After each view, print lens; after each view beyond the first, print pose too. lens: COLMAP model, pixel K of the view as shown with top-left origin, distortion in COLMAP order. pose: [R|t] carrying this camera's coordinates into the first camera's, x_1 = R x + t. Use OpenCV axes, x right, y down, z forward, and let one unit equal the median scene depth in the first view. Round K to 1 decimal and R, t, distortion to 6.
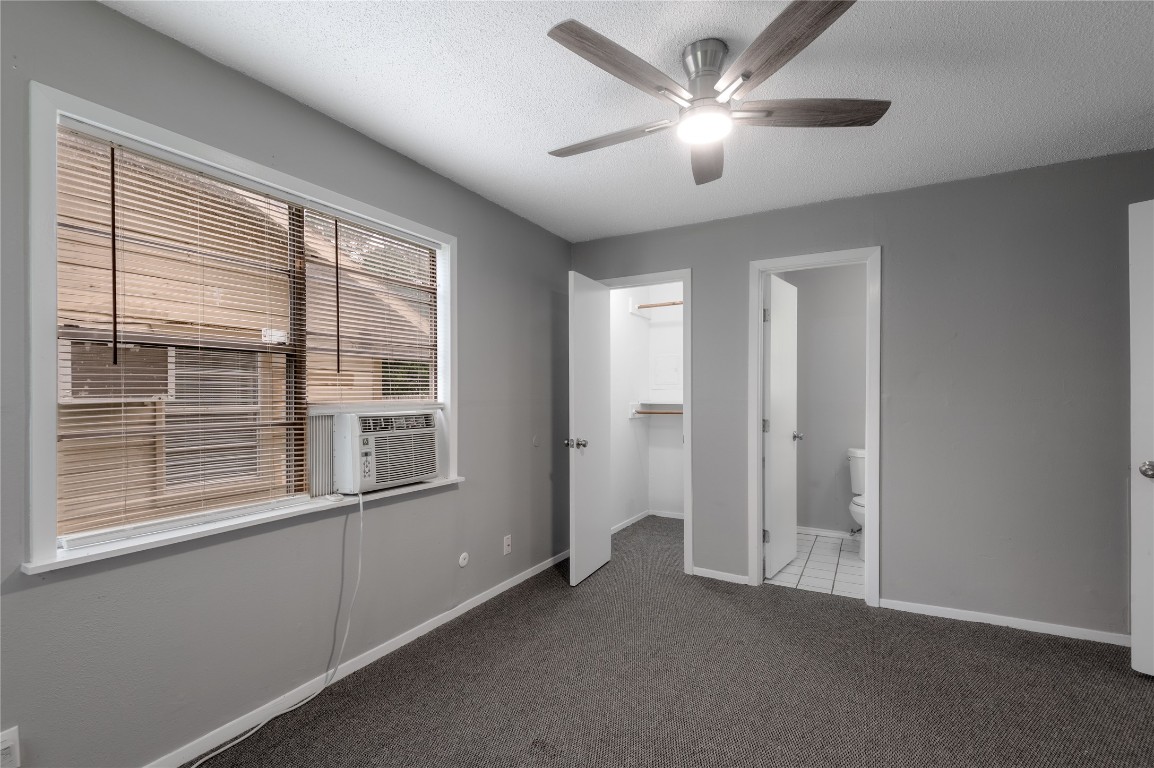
lens RADIAL K [[533.8, 0, 575.1], [0, 533.8, 398.6], [0, 0, 1]] dist [0.001478, 0.000067]
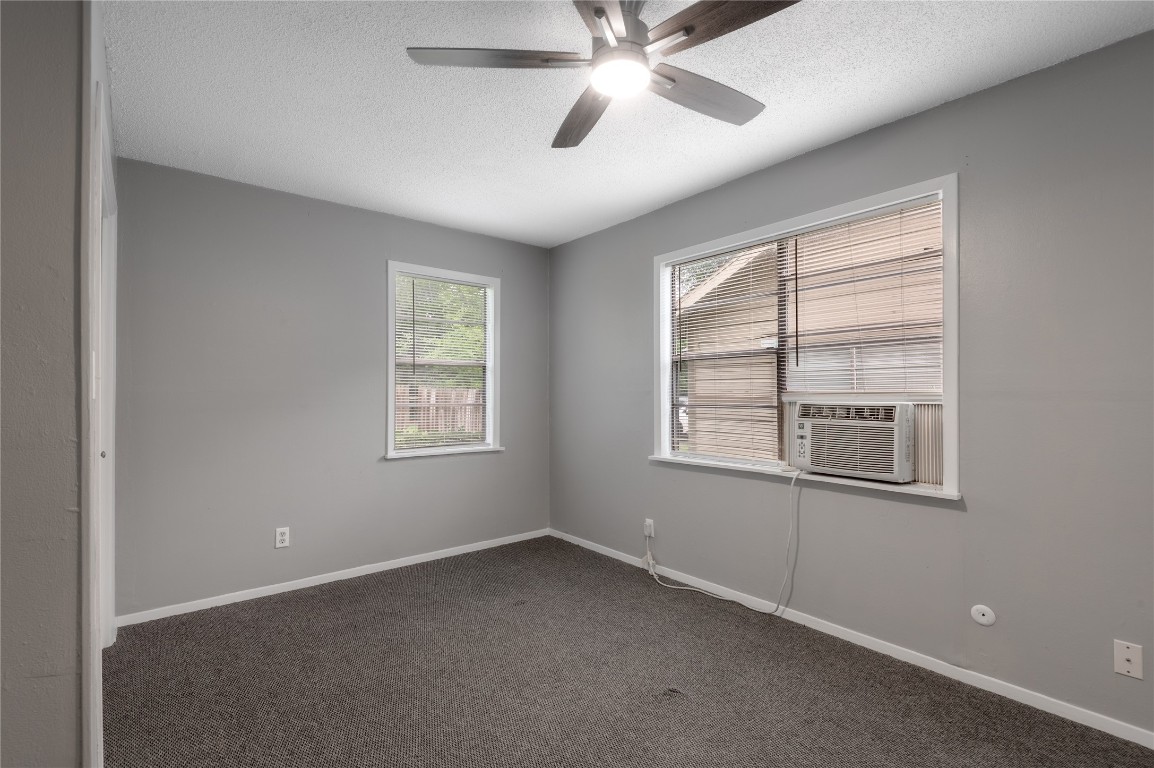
lens RADIAL K [[520.0, 0, 577.0], [0, 520.0, 384.0], [0, 0, 1]] dist [0.001192, 0.000076]
pose [[-0.366343, -0.004917, -0.930467, 0.809175], [-0.000508, 0.999987, -0.005084, -0.003049], [0.930480, -0.001390, -0.366340, 0.952277]]
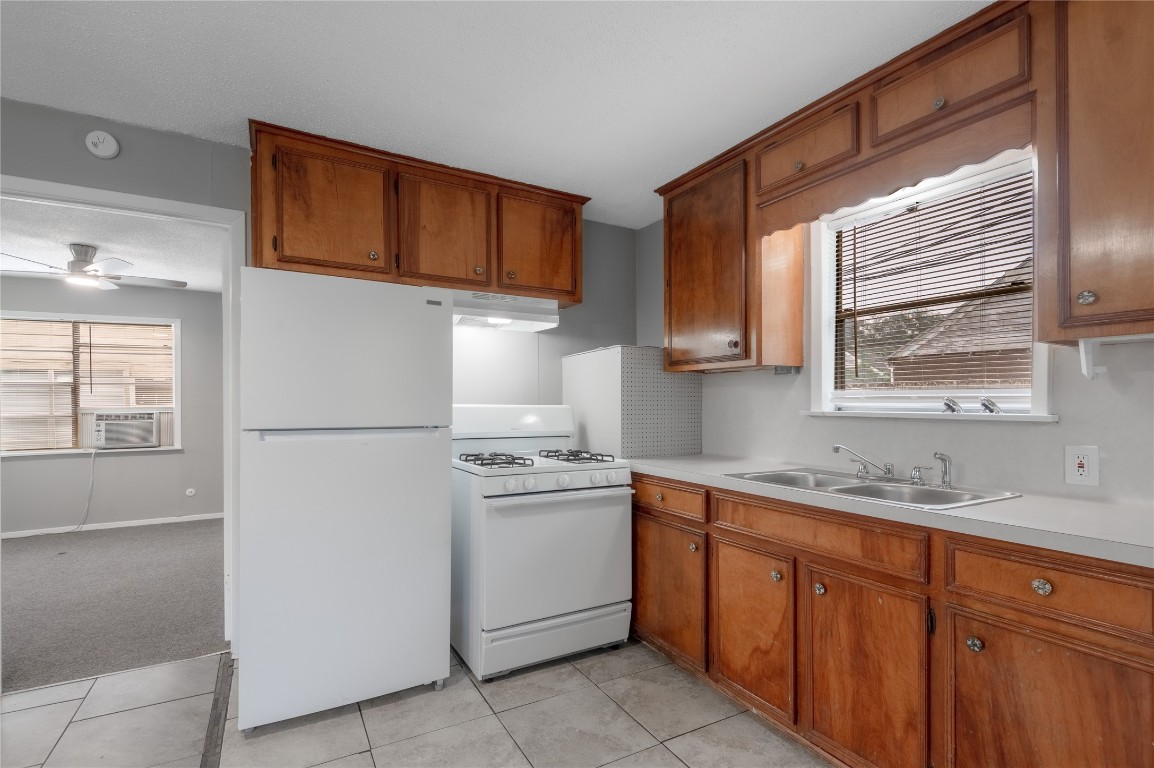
lens RADIAL K [[533.8, 0, 575.1], [0, 533.8, 398.6], [0, 0, 1]] dist [0.001478, 0.000067]
pose [[0.855040, 0.000284, -0.518562, 2.387316], [-0.001449, 0.999997, -0.001843, -0.025721], [0.518560, 0.002328, 0.855038, 0.141194]]
